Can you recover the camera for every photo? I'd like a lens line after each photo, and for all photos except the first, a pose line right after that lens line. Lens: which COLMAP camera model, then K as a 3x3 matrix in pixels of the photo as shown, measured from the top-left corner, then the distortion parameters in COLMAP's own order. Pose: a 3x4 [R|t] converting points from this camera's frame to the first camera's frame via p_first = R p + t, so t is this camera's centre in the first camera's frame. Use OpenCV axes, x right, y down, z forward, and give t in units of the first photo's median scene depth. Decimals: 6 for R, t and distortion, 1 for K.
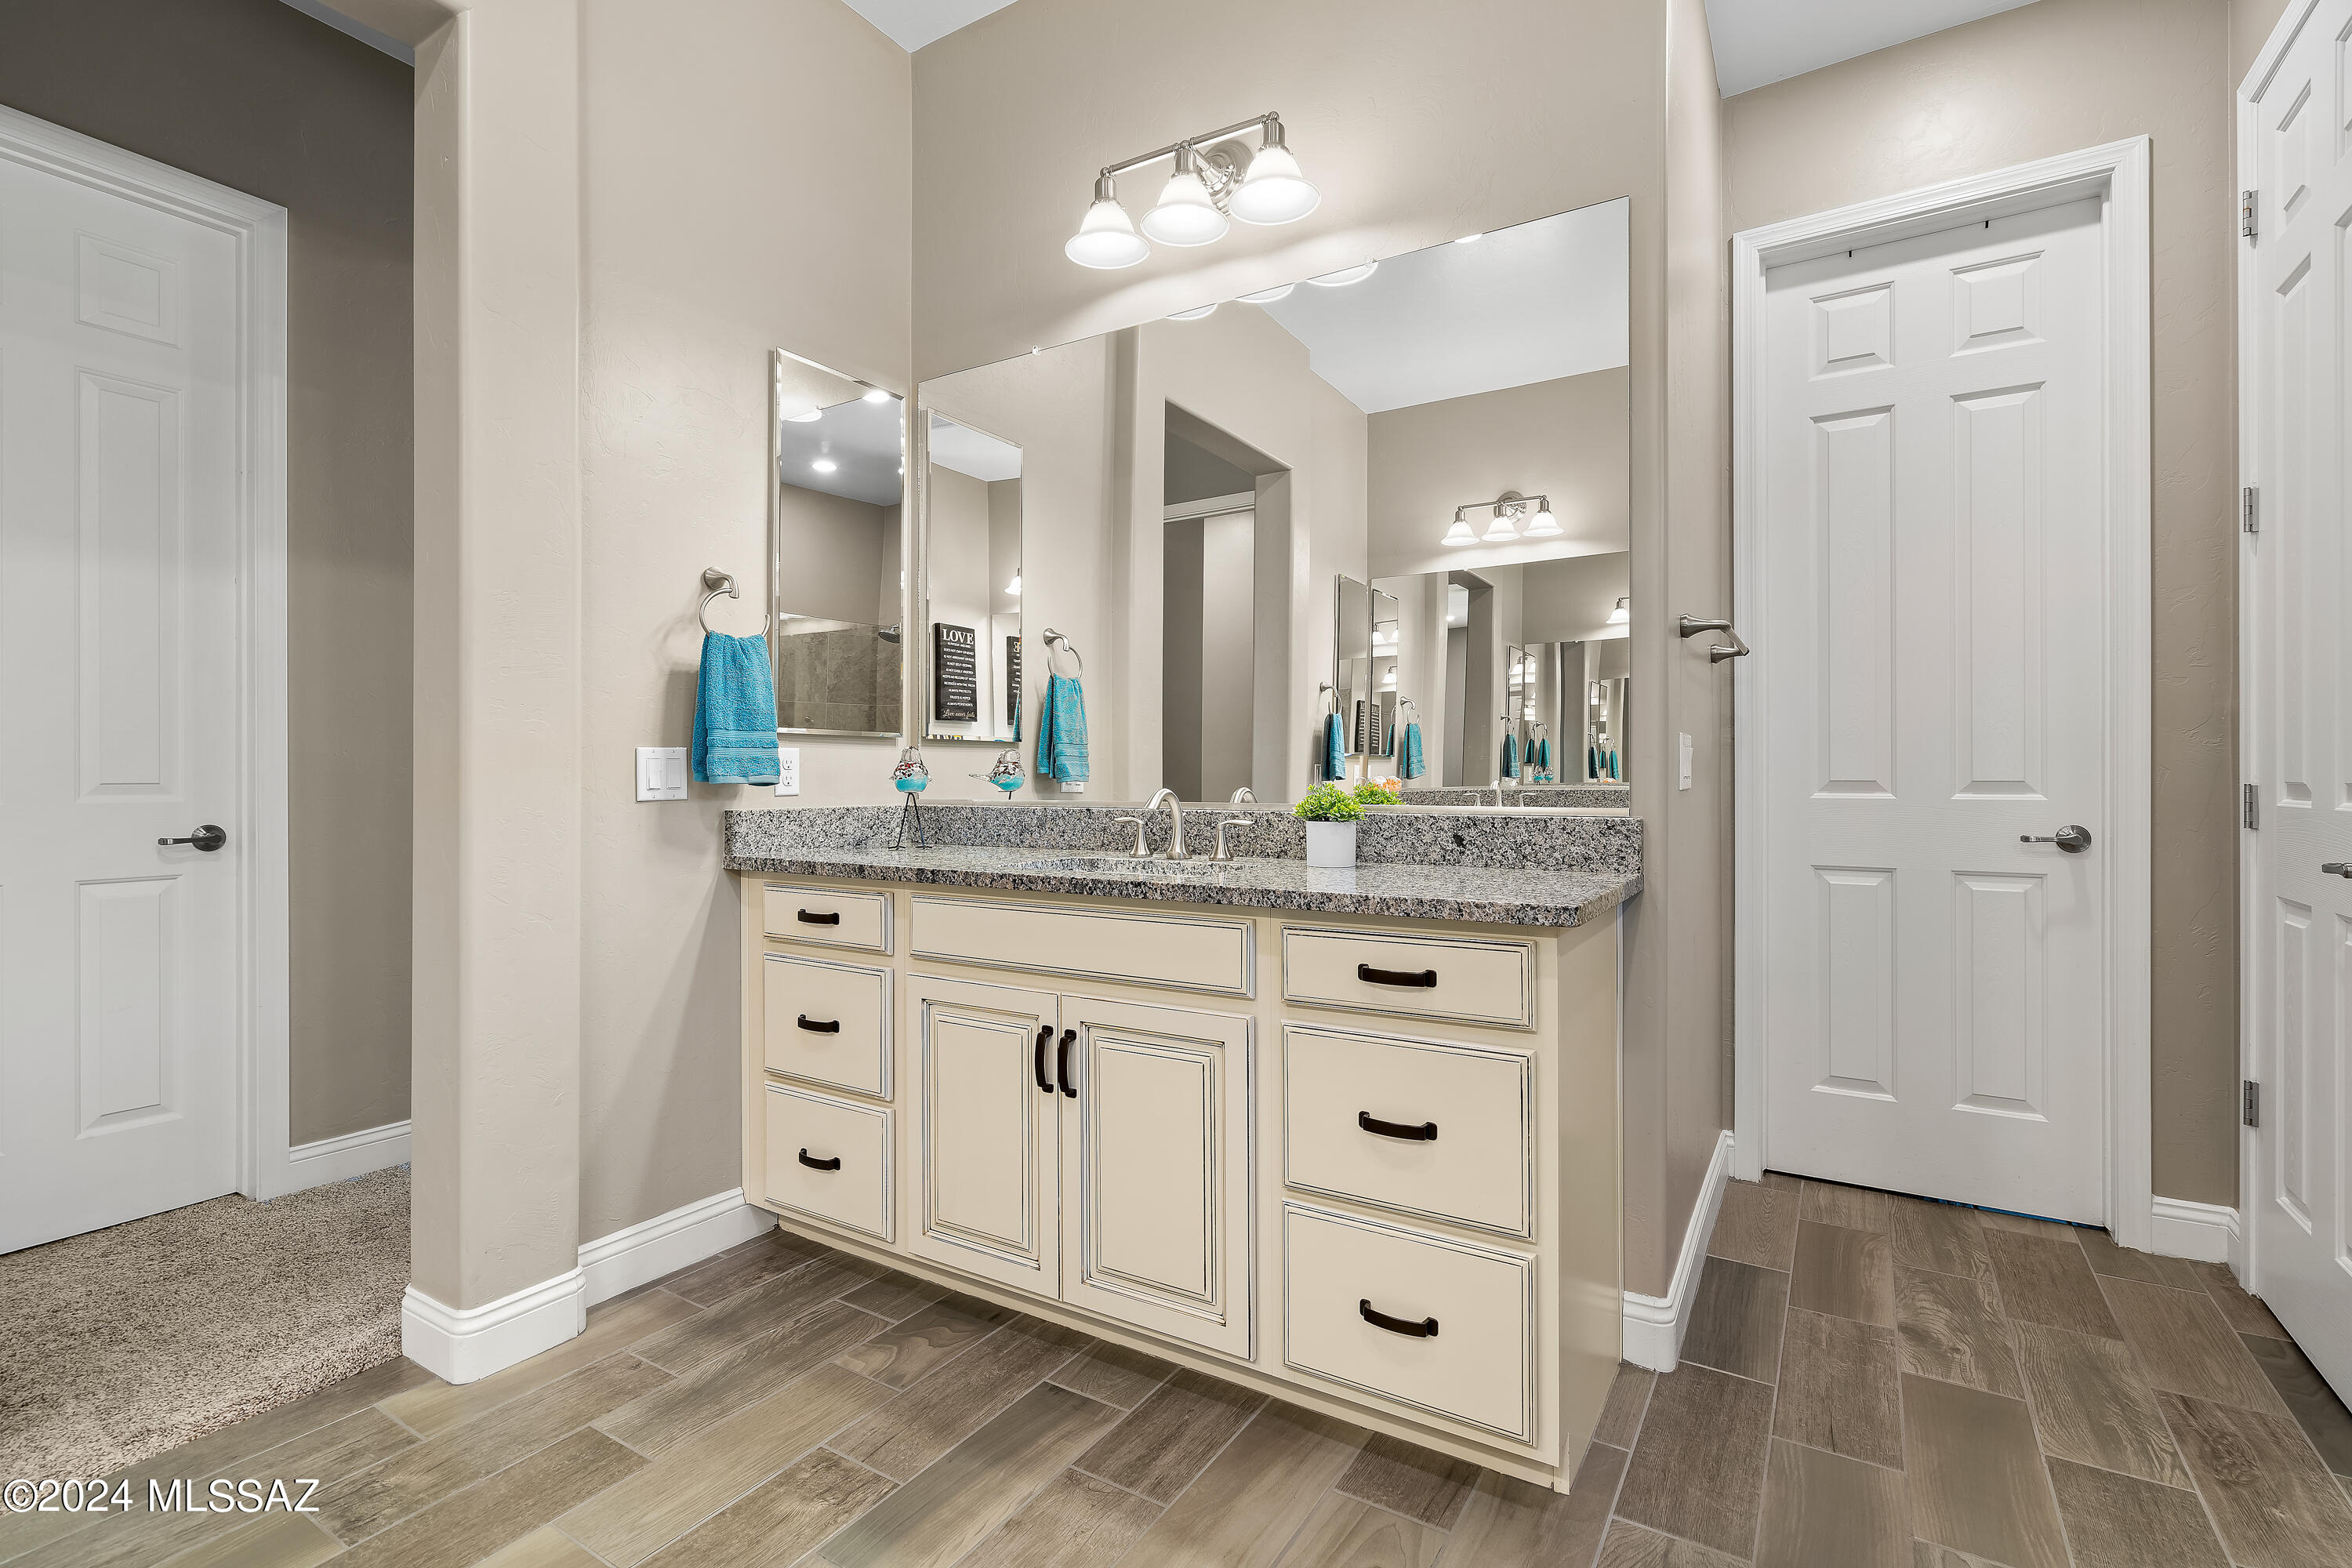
lens RADIAL K [[1089.6, 0, 1190.4], [0, 1089.6, 770.3], [0, 0, 1]] dist [-0.000707, 0.001075]
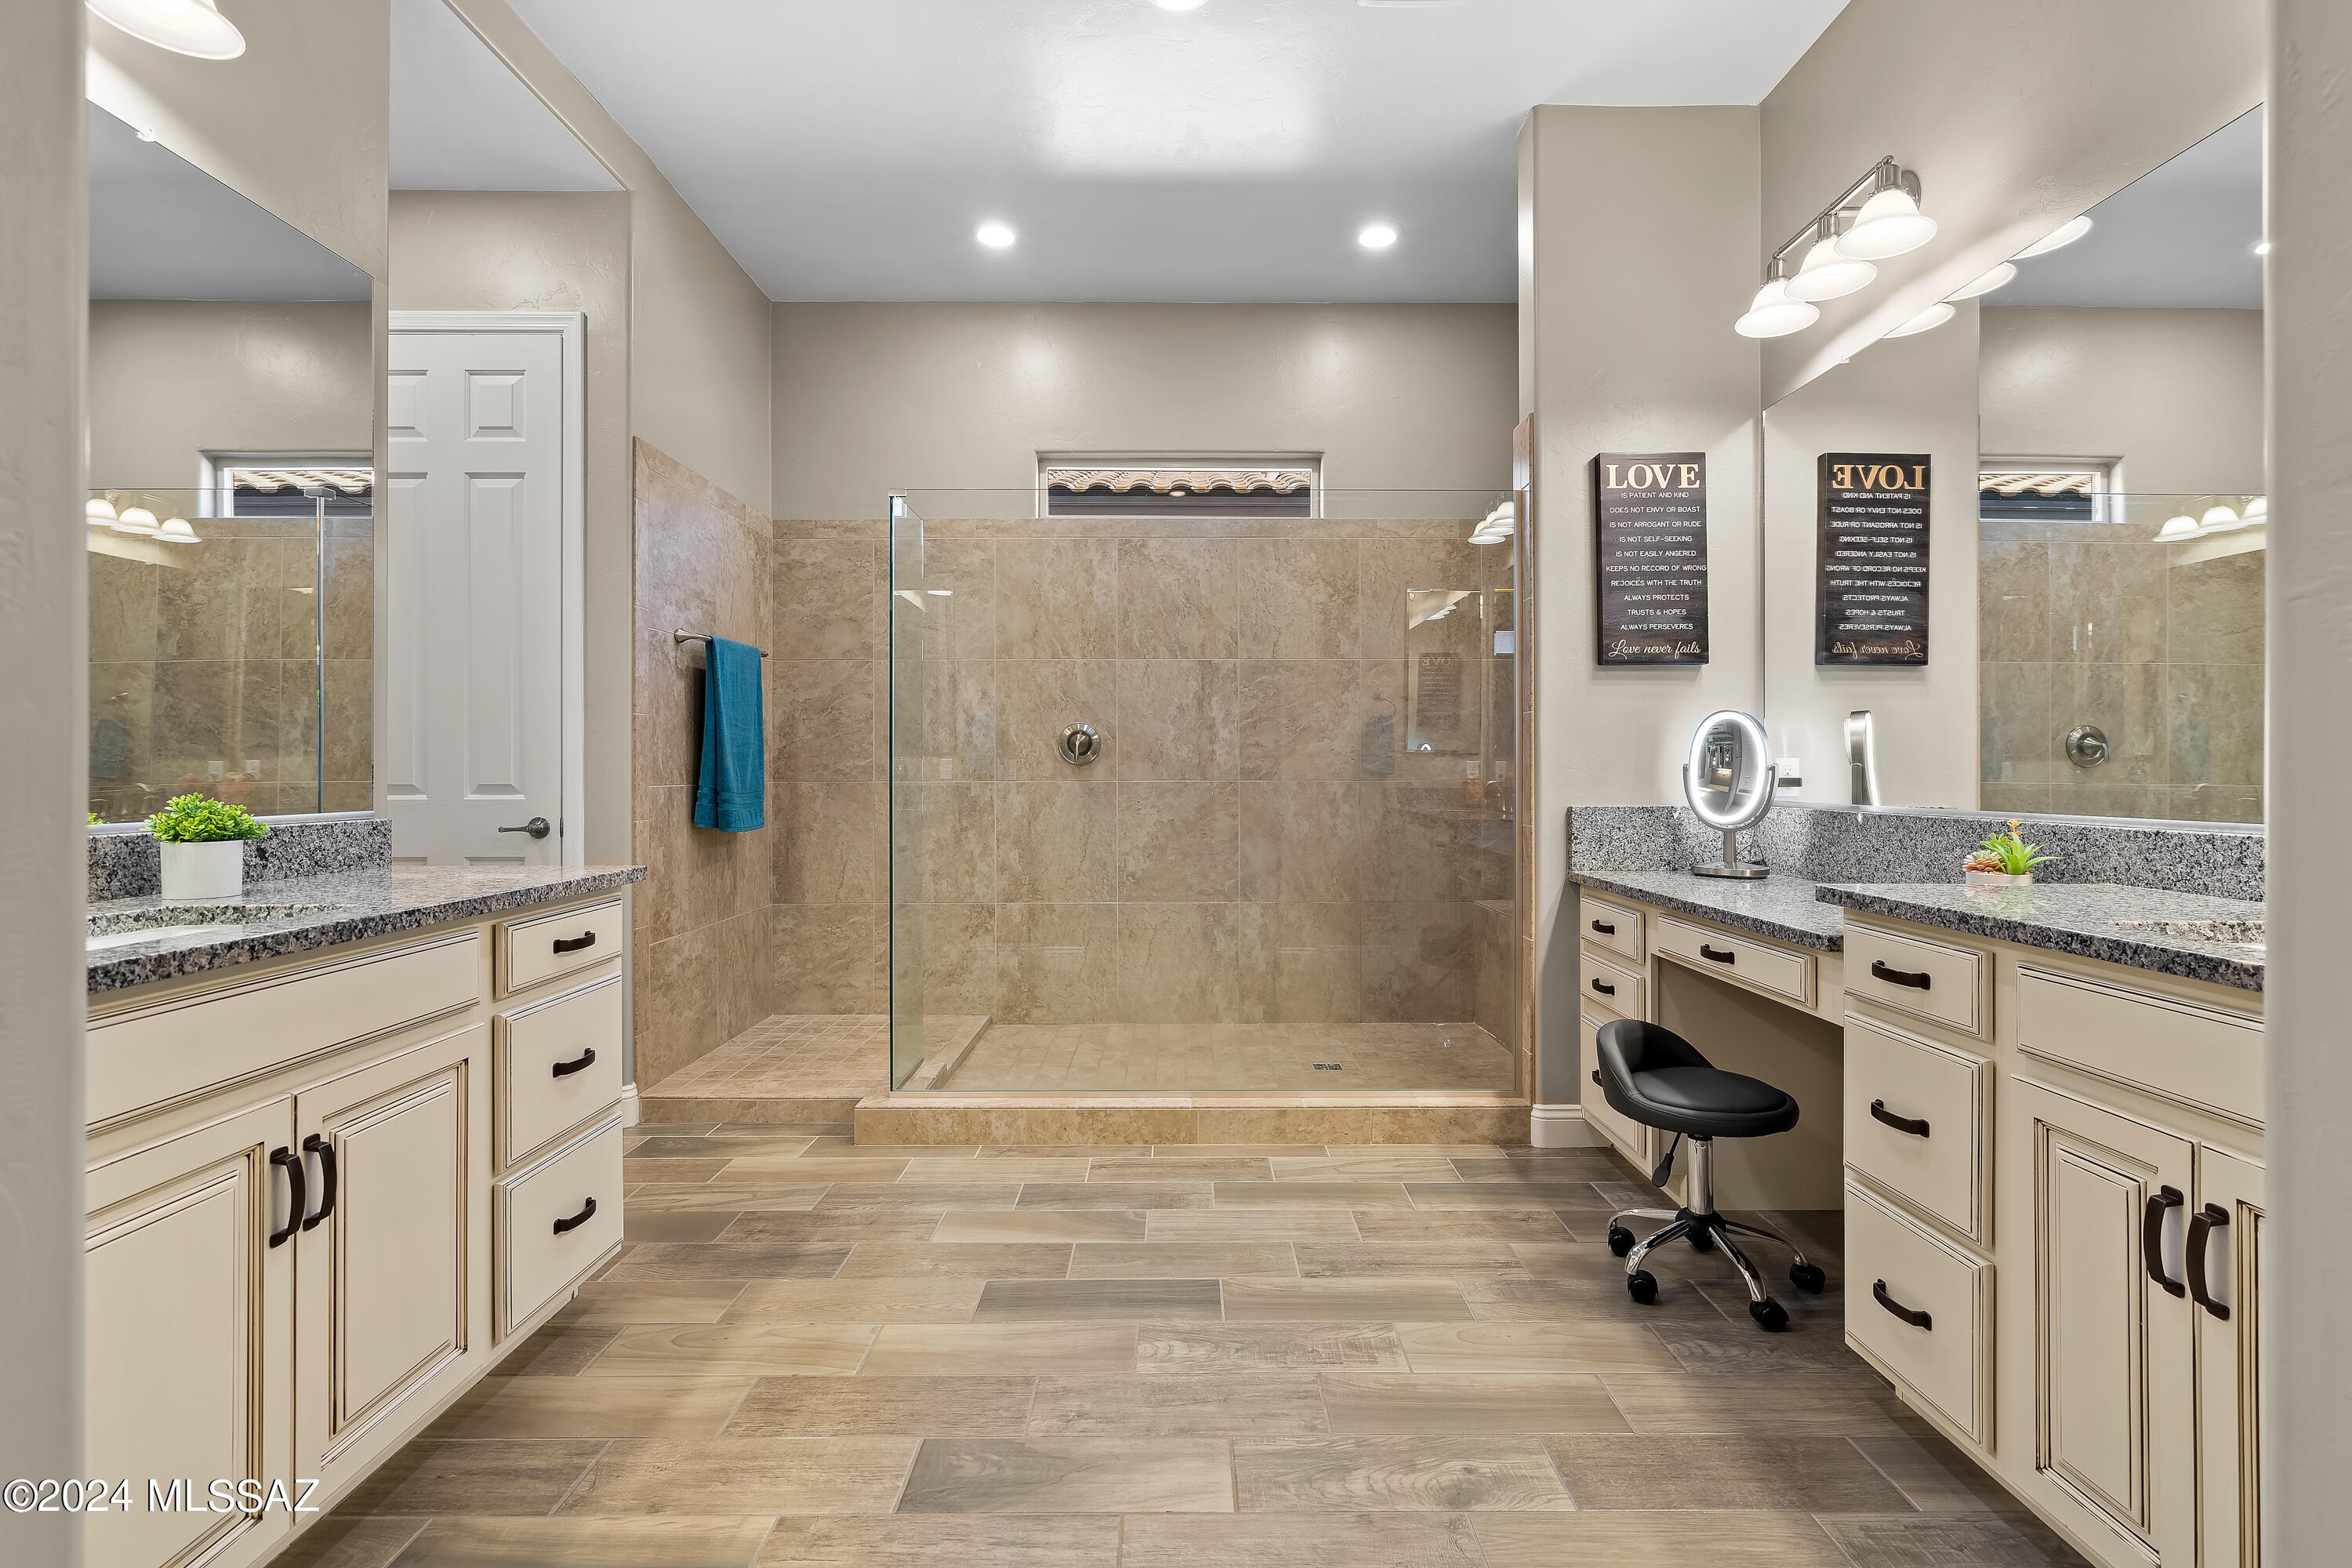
lens RADIAL K [[1089.6, 0, 1186.6], [0, 1089.6, 767.6], [0, 0, 1]] dist [-0.000707, 0.001075]
pose [[-0.532754, 0.007465, 0.846237, -1.082298], [0.001633, 0.999968, -0.007793, -0.000835], [-0.846269, -0.002770, -0.532749, 0.929554]]
